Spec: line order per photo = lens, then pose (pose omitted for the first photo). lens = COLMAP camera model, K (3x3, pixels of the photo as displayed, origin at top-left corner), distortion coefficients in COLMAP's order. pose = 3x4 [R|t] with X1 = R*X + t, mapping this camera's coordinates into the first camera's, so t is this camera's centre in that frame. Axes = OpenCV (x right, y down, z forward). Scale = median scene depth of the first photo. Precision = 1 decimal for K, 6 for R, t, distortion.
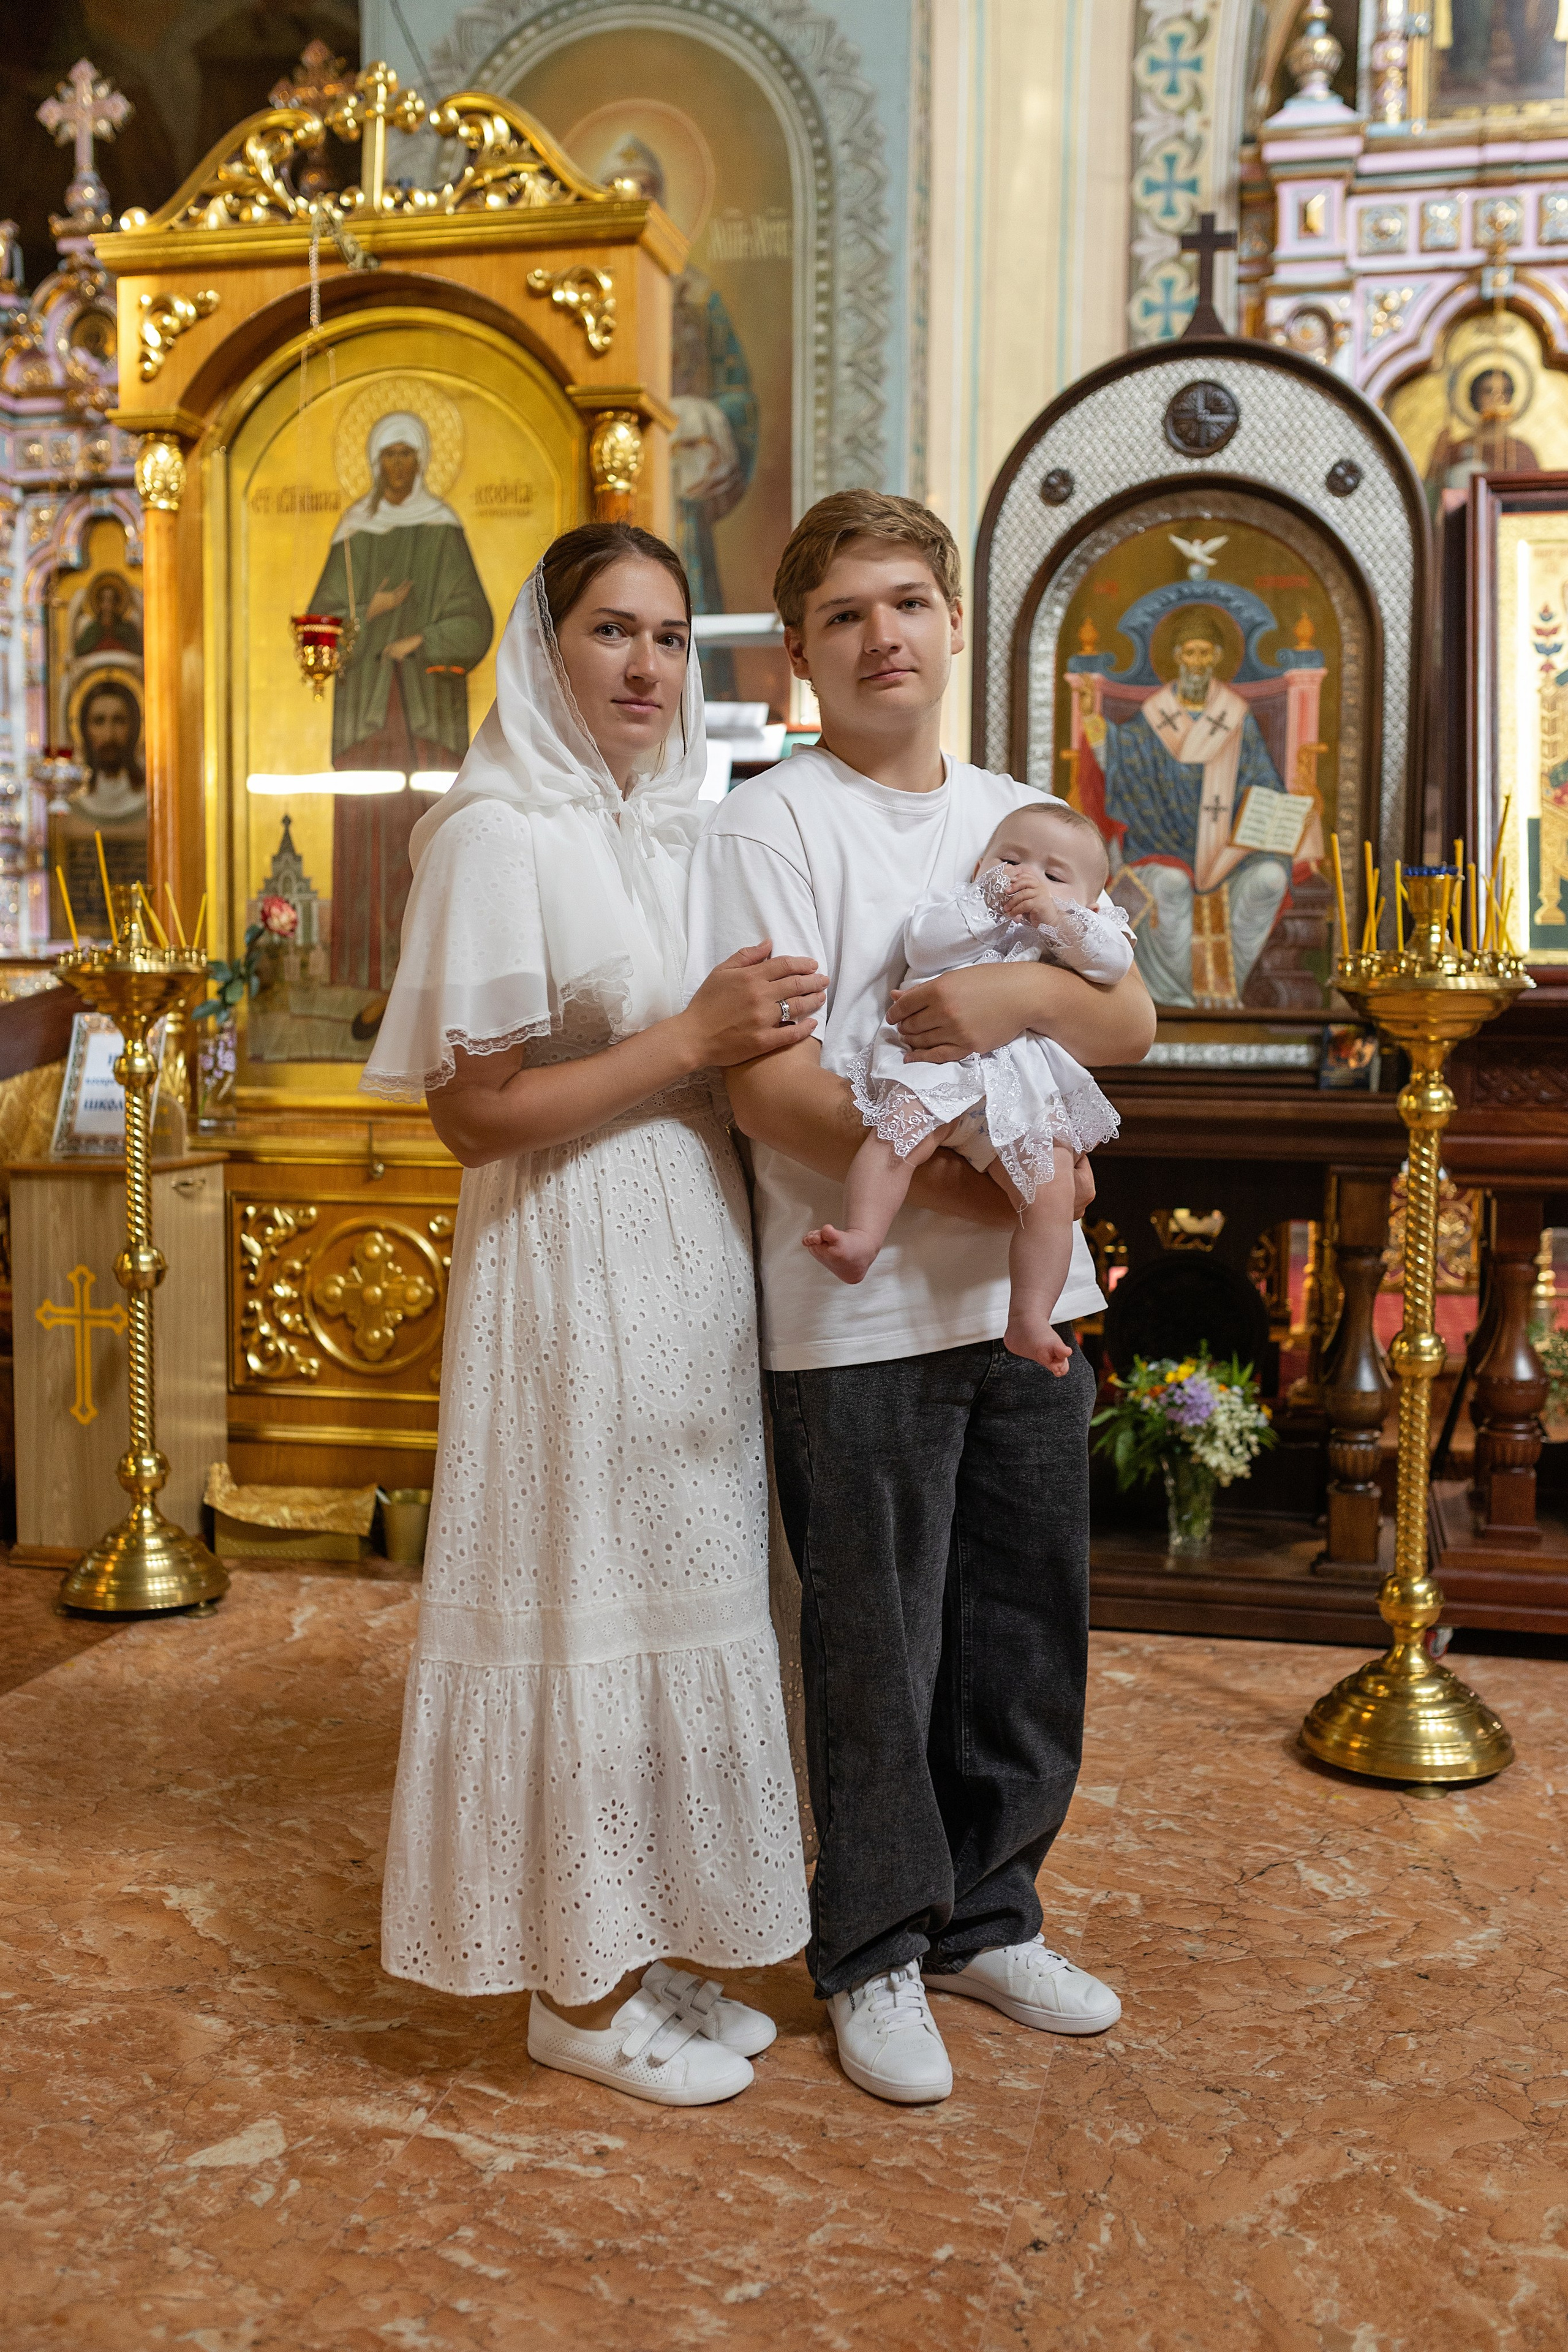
lens RADIAL K [[2353.9, 0, 789.3], [0, 2353.9, 1171.1], [0, 0, 1]] dist [-0.008148, 0.010767]
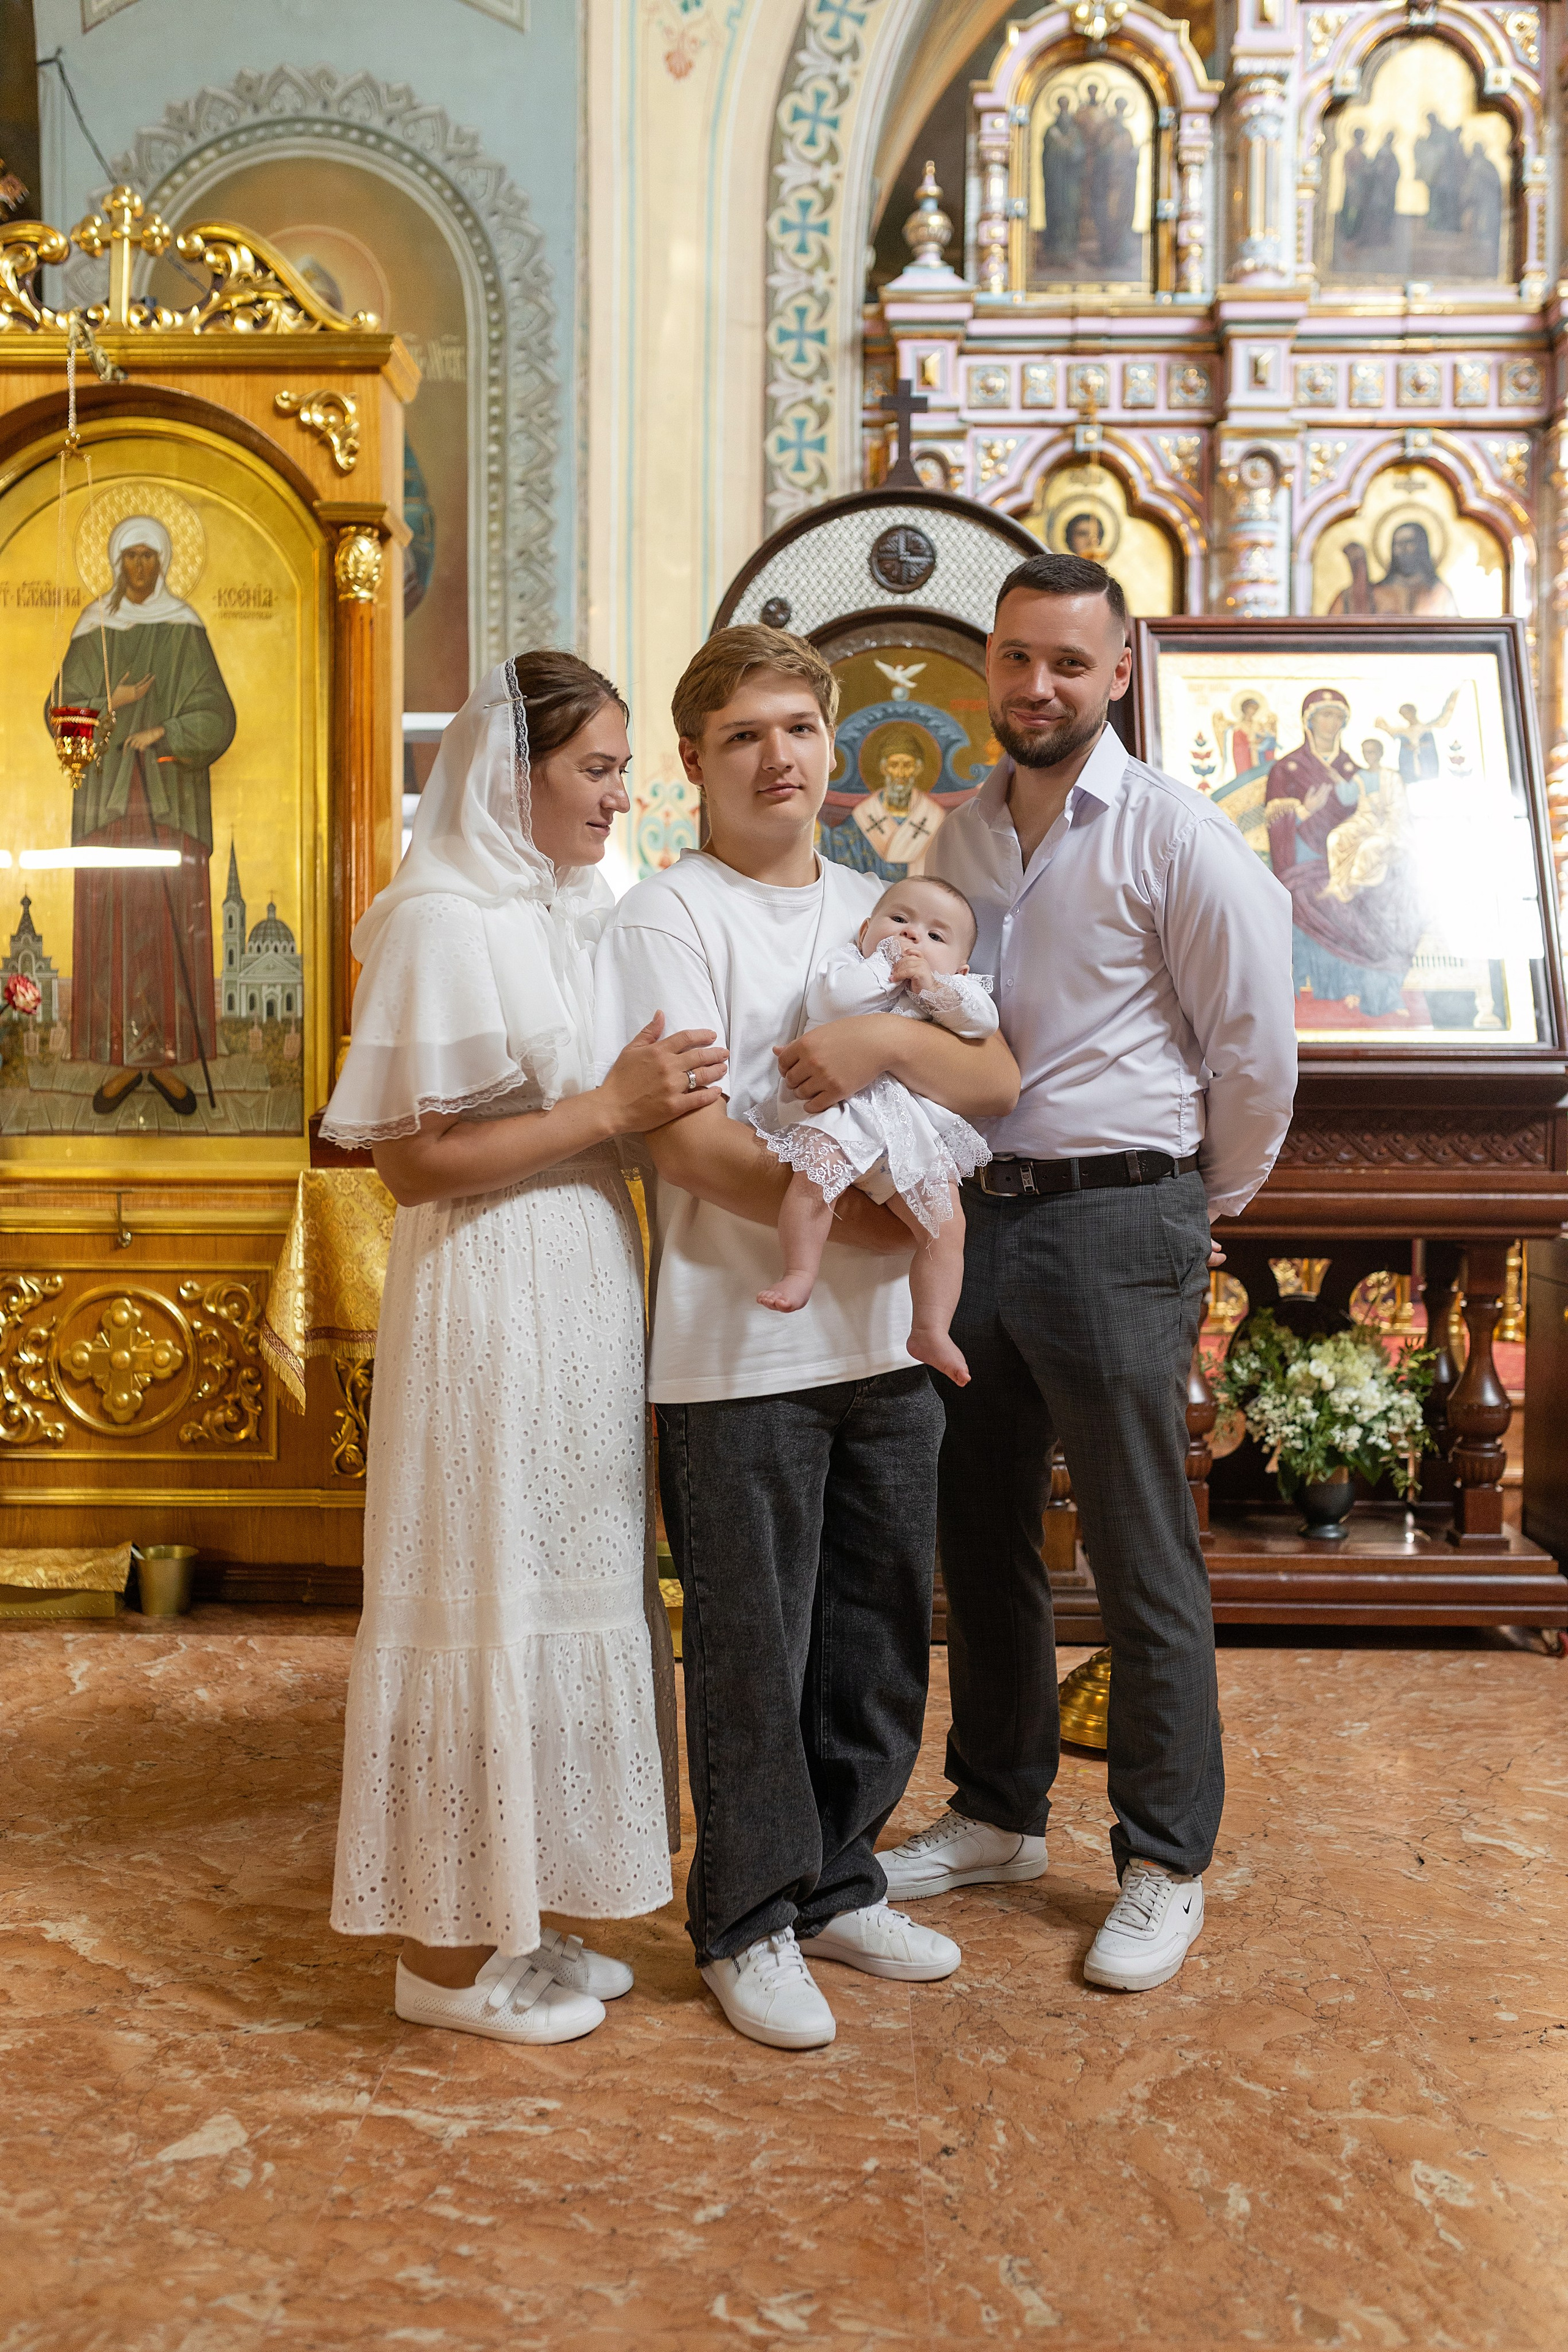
lens RADIAL K [[2280.8, 0, 788.4], [0, 2280.8, 1168.2], [0, 0, 1]] dist [-0.002943, -0.002642]
pose [[0.979296, -0.010480, 0.202164, -0.096216], [0.016794, 0.999422, -0.029542, 0.003378], [-0.201737, 0.032326, 0.978906, -0.047457]]
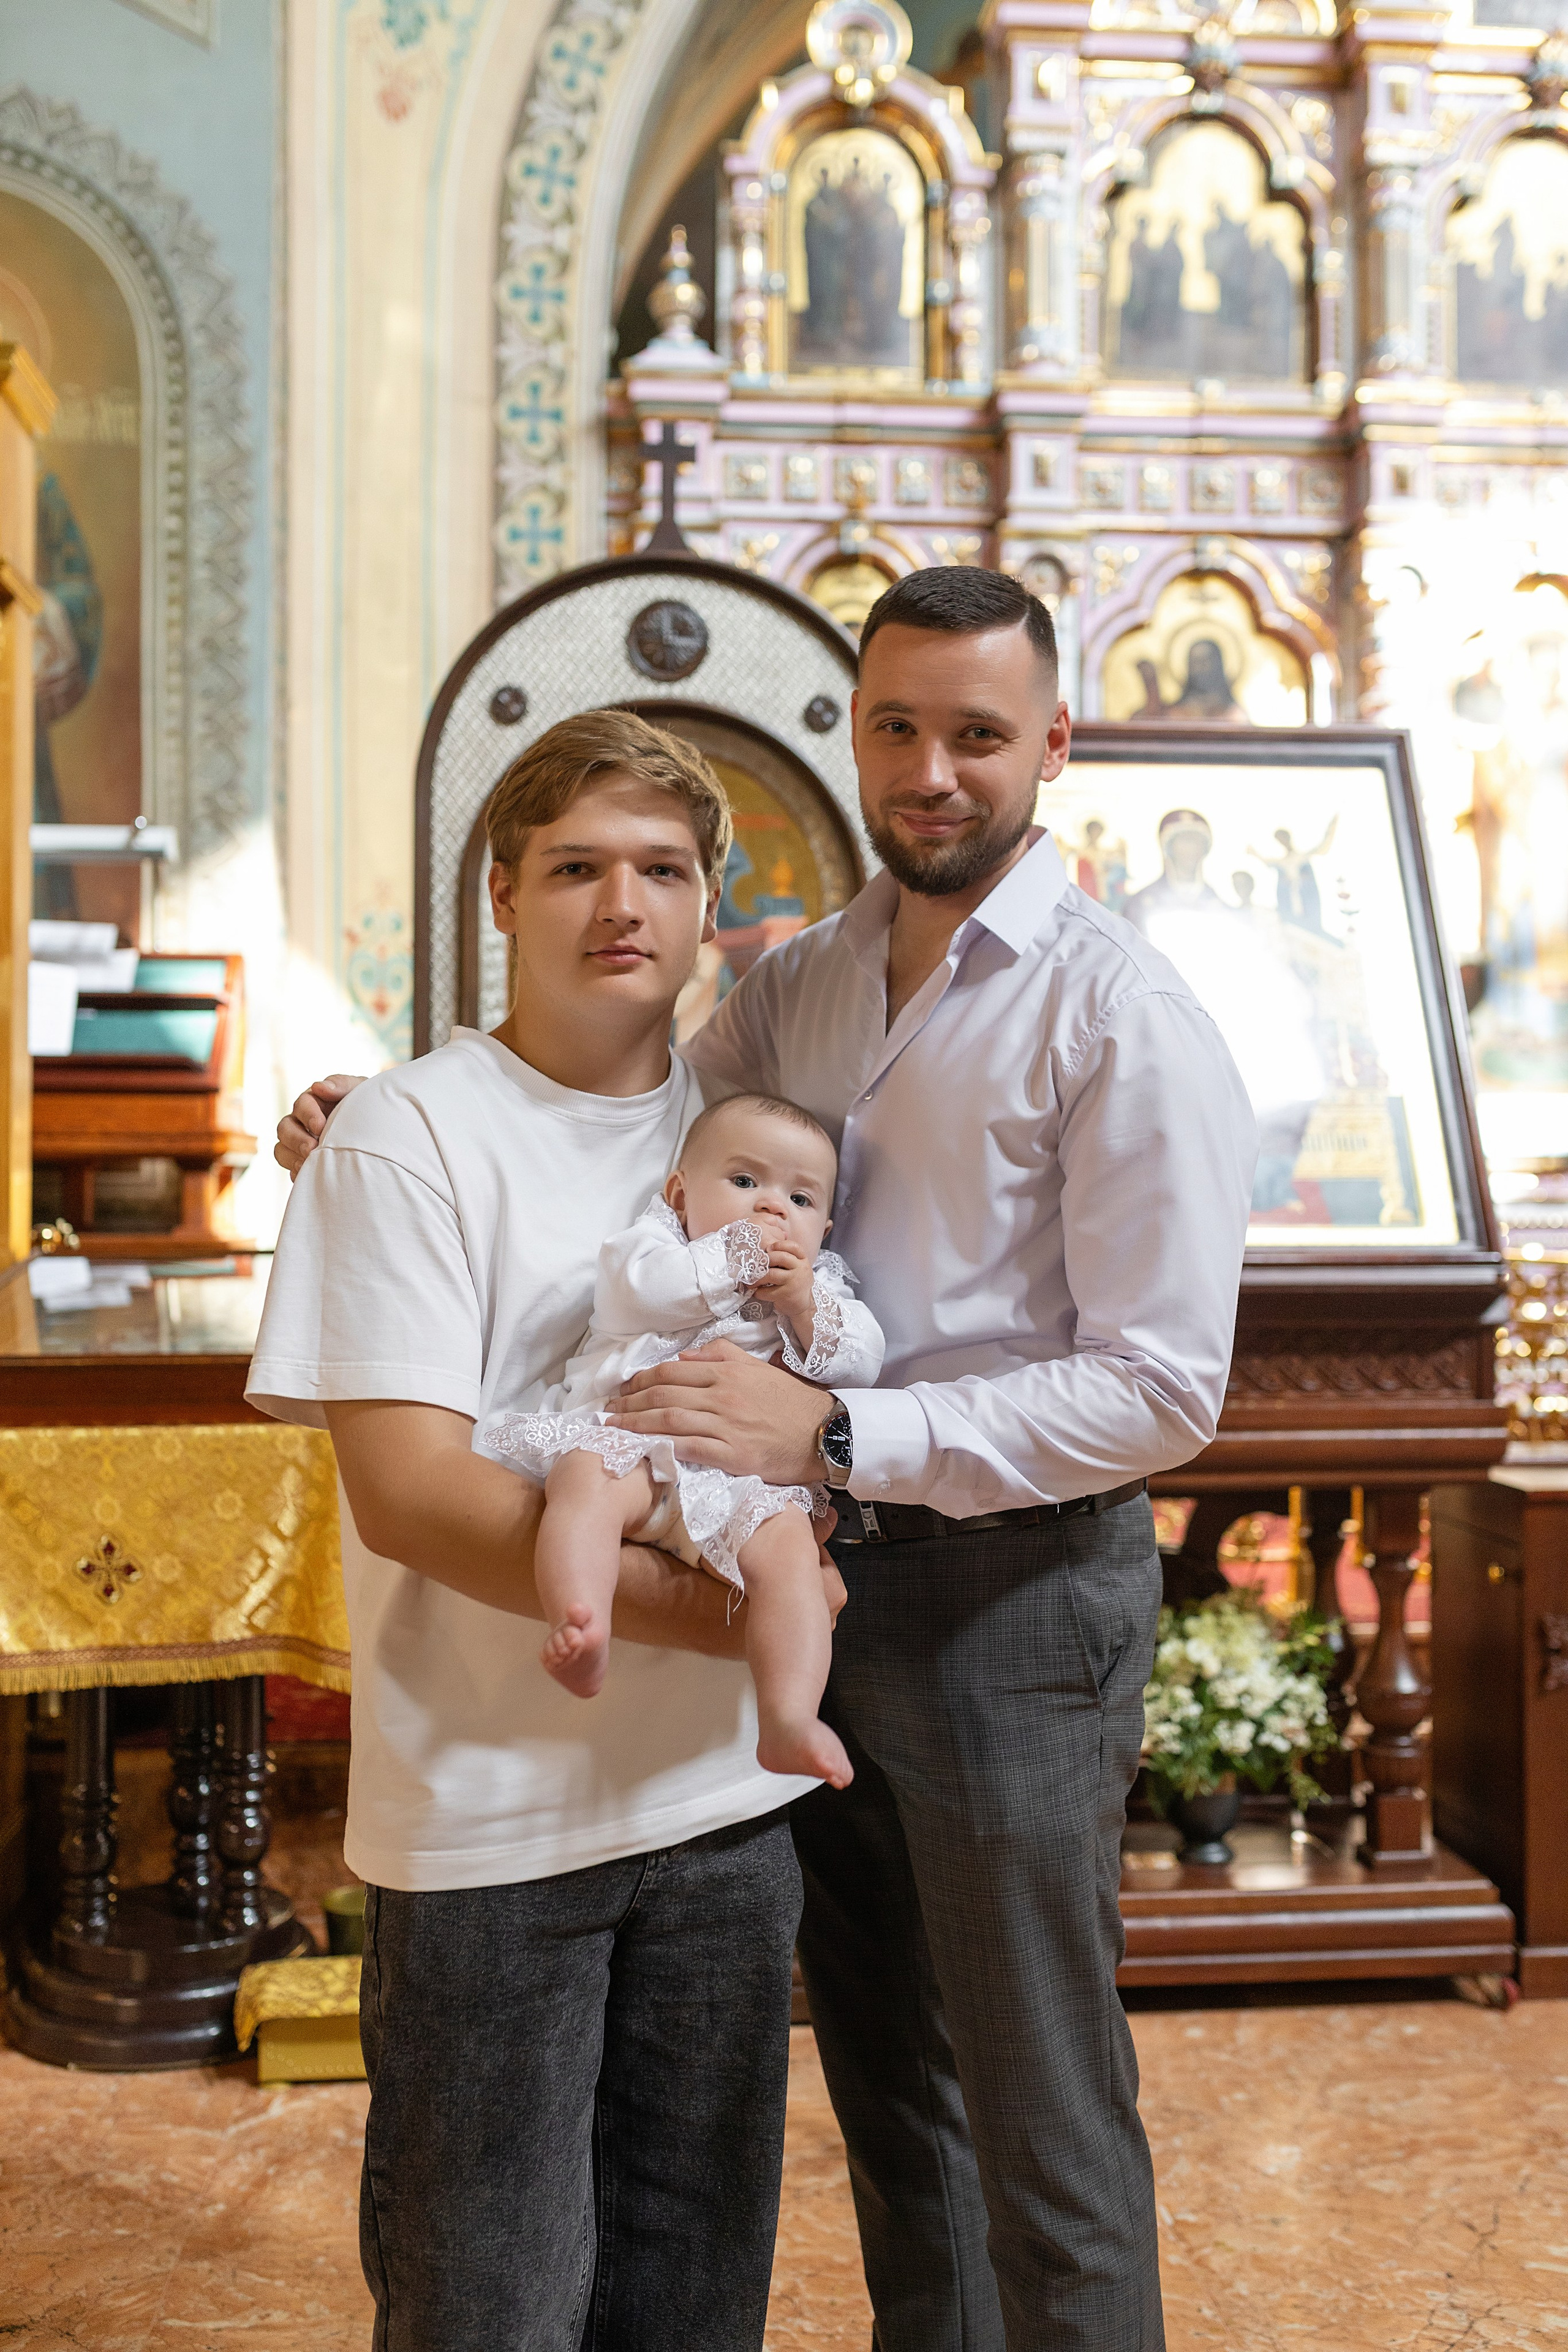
lens RADIAL K [[2232.1, 0, 791.2], [0, 2232.1, 1171.5], [0, 0, 1]] dist [-0.008425, -0.000858]
pose [[0.947789, -0.004948, 0.318859, -0.051392], [0.031485, 0.996447, -0.078122, -0.044314], [-0.317340, 0.084082, 0.944577, 0.177208]]
